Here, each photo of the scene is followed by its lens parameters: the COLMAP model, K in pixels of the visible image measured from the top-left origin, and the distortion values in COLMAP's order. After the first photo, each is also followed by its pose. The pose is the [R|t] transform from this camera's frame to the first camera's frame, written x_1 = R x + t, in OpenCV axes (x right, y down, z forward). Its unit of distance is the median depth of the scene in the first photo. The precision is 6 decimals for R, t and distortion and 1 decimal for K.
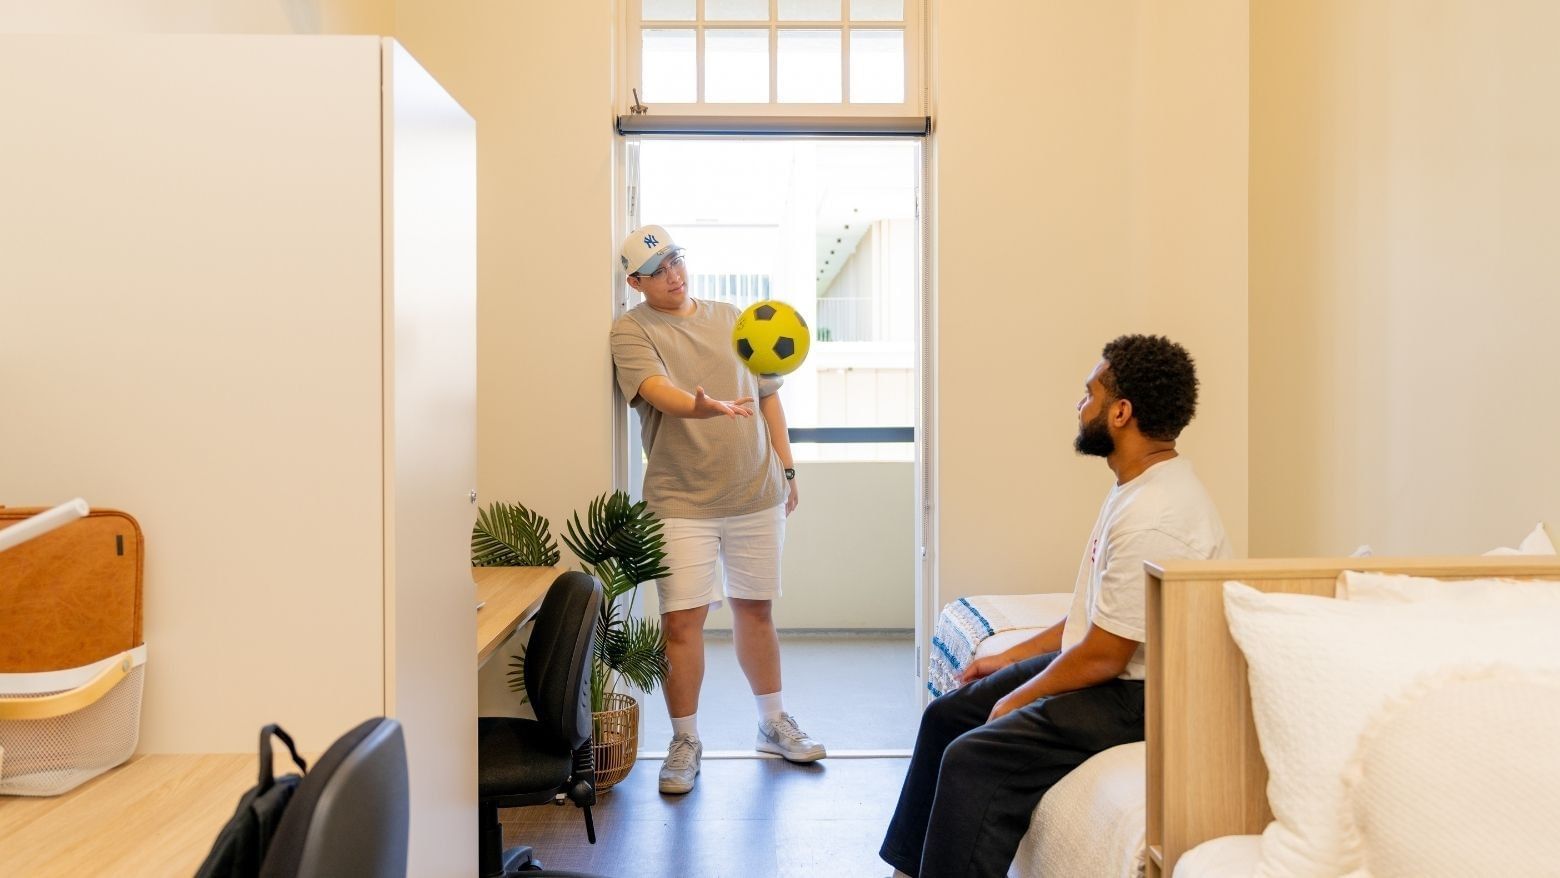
lens RADIAL K [[1258.4, 0, 780.0], [0, 1258.4, 439.0], [0, 0, 1]] dist [0.002334, -0.000242]
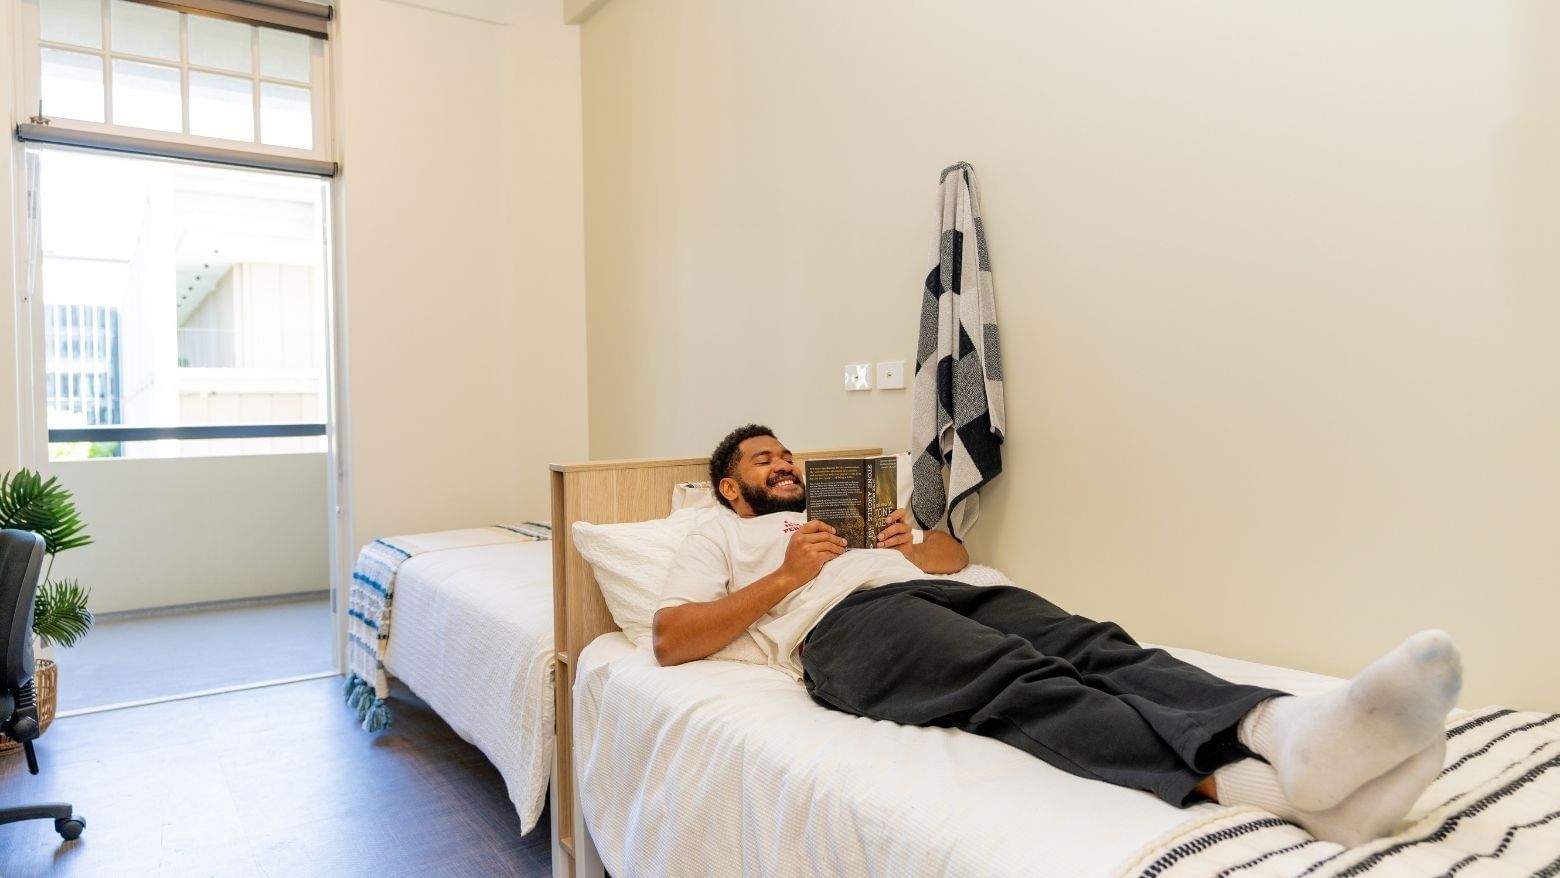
lens RADIAL K [[1048.5, 0, 780.0], [0, 1048.5, 439.0], [0, 0, 1]] dist [-0.002430, -0.000695]
pose [[0.835880, -0.003050, 0.548903, -0.082117], [0.022984, 0.999302, -0.029447, 0.056154], [-0.548430, 0.037230, 0.835367, -0.093179]]
